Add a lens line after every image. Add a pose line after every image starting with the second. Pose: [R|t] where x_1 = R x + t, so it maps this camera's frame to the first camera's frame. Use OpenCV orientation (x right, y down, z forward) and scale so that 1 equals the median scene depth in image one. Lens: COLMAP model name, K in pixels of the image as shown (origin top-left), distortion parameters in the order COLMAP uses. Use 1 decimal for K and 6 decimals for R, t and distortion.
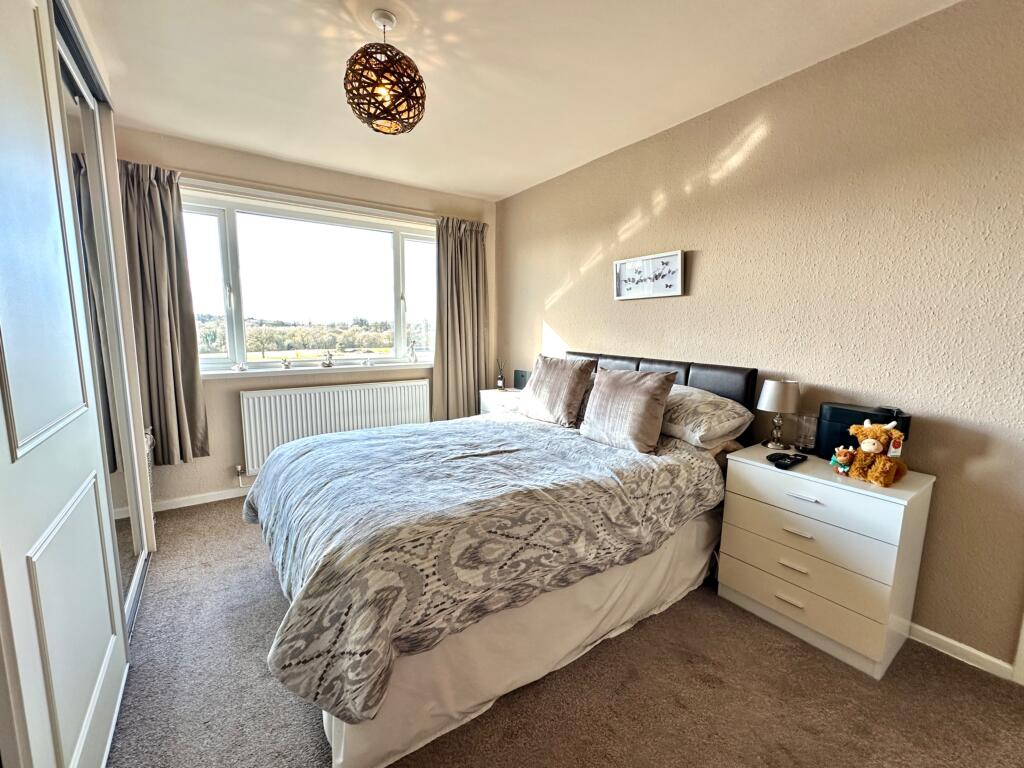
lens RADIAL K [[417.4, 0, 511.9], [0, 417.4, 385.4], [0, 0, 1]] dist [0.001337, -0.000876]
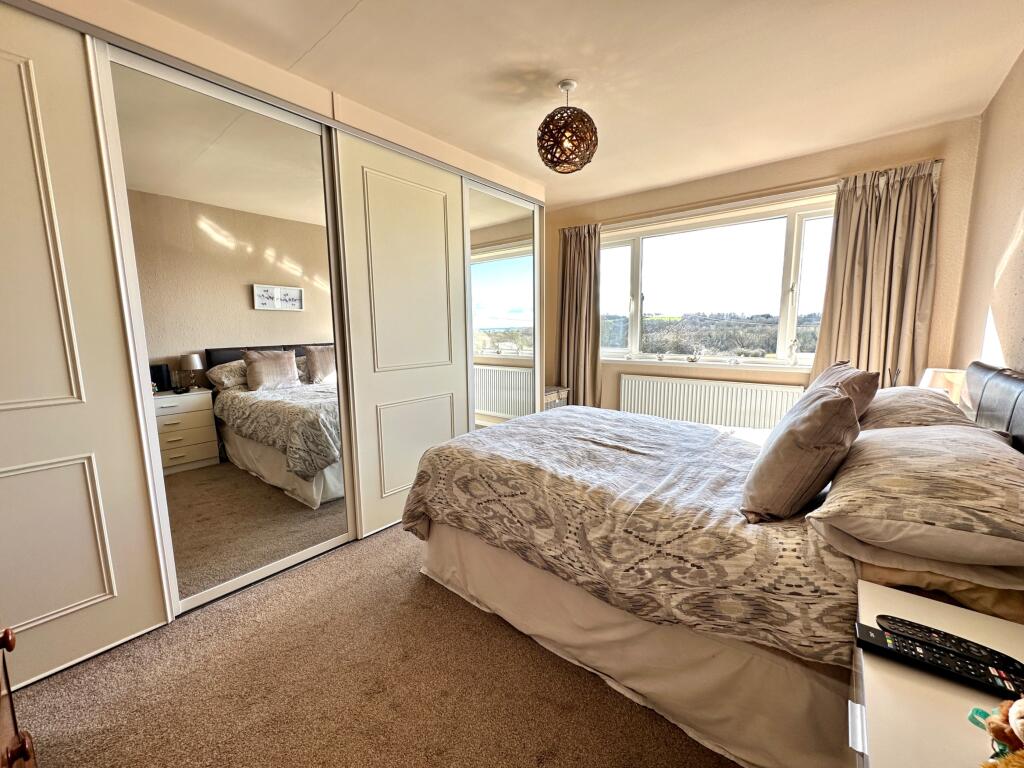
lens RADIAL K [[417.4, 0, 531.7], [0, 417.4, 387.0], [0, 0, 1]] dist [0.001337, -0.000876]
pose [[0.292031, 0.122621, -0.948516, 0.764198], [-0.120691, 0.988544, 0.090637, -0.044877], [0.948763, 0.088008, 0.303485, 0.445652]]
